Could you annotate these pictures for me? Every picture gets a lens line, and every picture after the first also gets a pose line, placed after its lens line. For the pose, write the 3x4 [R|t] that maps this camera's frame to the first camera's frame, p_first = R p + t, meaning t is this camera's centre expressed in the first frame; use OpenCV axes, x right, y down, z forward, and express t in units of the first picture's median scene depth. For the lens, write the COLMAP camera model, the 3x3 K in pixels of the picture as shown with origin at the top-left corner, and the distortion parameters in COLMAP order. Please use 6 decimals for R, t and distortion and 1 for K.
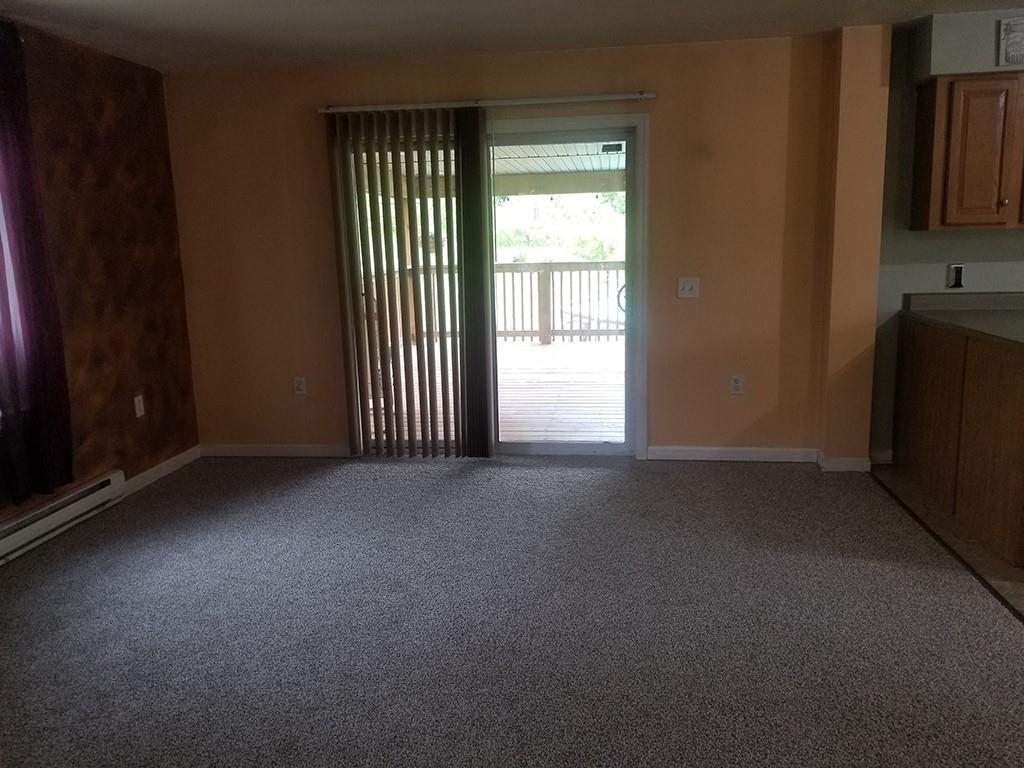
lens RADIAL K [[794.4, 0, 512.0], [0, 794.4, 384.0], [0, 0, 1]] dist [0.010019, 0.000179]
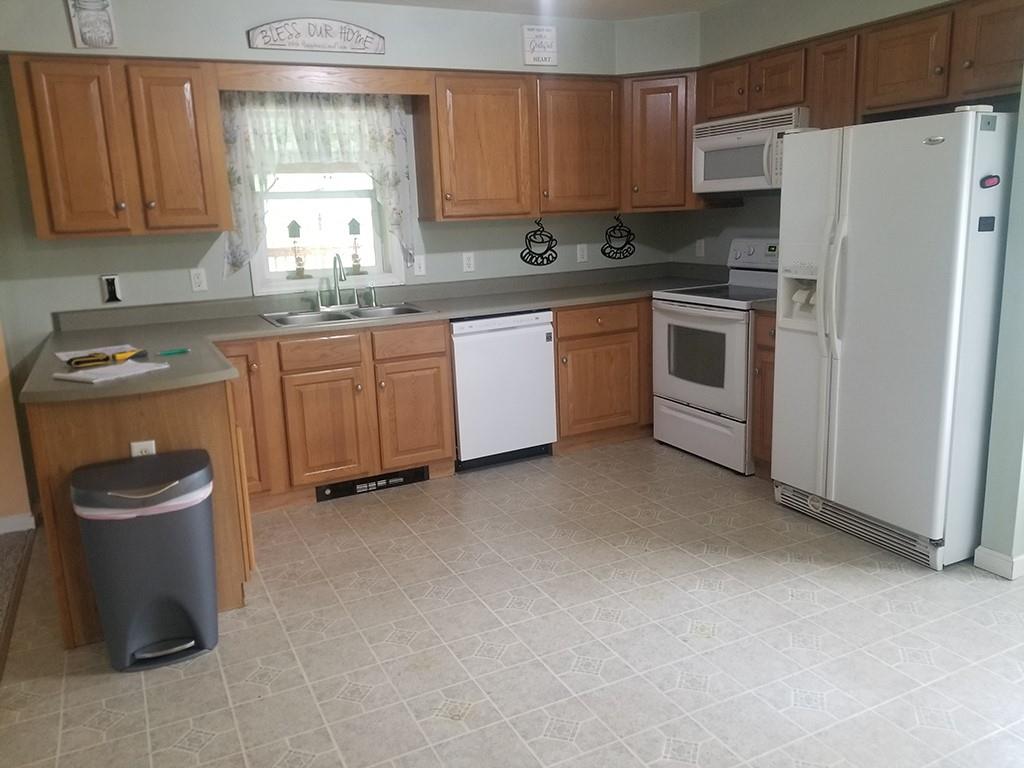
lens RADIAL K [[794.4, 0, 512.0], [0, 794.4, 384.0], [0, 0, 1]] dist [0.010019, 0.000179]
pose [[0.833747, -0.130876, 0.536412, 0.442379], [0.118334, 0.991283, 0.057930, -0.029837], [-0.539317, 0.015177, 0.841966, 0.025044]]
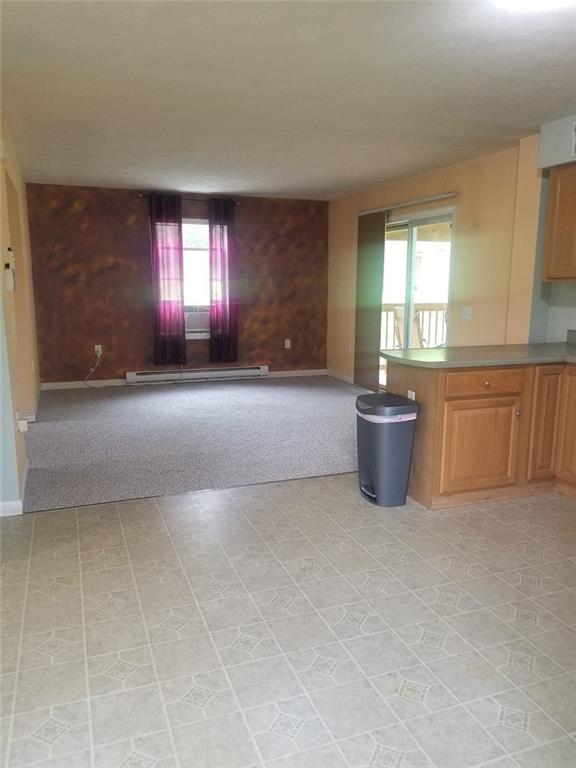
lens RADIAL K [[595.8, 0, 288.0], [0, 595.8, 384.0], [0, 0, 1]] dist [0.010019, 0.000179]
pose [[0.470369, 0.182405, -0.863413, 1.196315], [-0.175634, 0.978181, 0.110970, -0.057967], [0.864816, 0.099448, 0.492142, 0.131579]]
